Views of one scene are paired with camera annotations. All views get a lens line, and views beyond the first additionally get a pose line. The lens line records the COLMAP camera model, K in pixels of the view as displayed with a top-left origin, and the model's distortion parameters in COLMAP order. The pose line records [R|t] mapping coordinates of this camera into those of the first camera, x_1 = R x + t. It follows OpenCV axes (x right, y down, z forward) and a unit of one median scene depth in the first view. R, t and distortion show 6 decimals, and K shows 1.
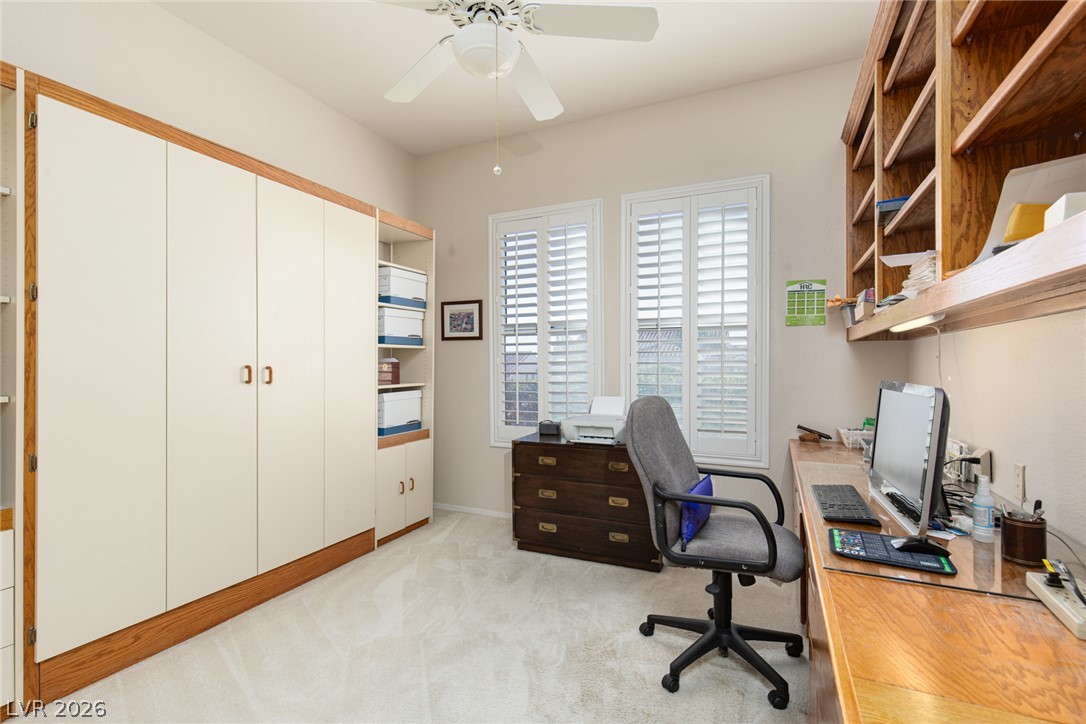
lens RADIAL K [[495.9, 0, 550.6], [0, 495.9, 364.2], [0, 0, 1]] dist [-0.003067, -0.000130]
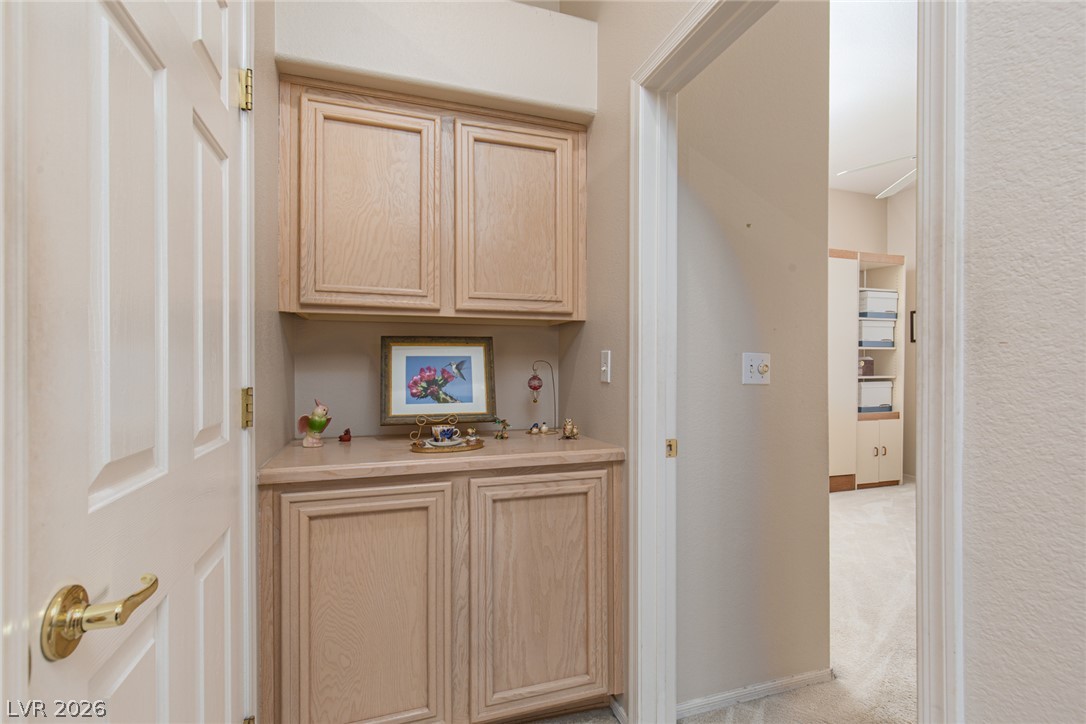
lens RADIAL K [[490.6, 0, 544.7], [0, 490.6, 364.7], [0, 0, 1]] dist [0.003255, 0.000062]
pose [[0.670100, 0.003101, -0.742264, 0.090019], [-0.004998, 0.999987, -0.000335, 0.014221], [0.742254, 0.003934, 0.670107, -0.575794]]
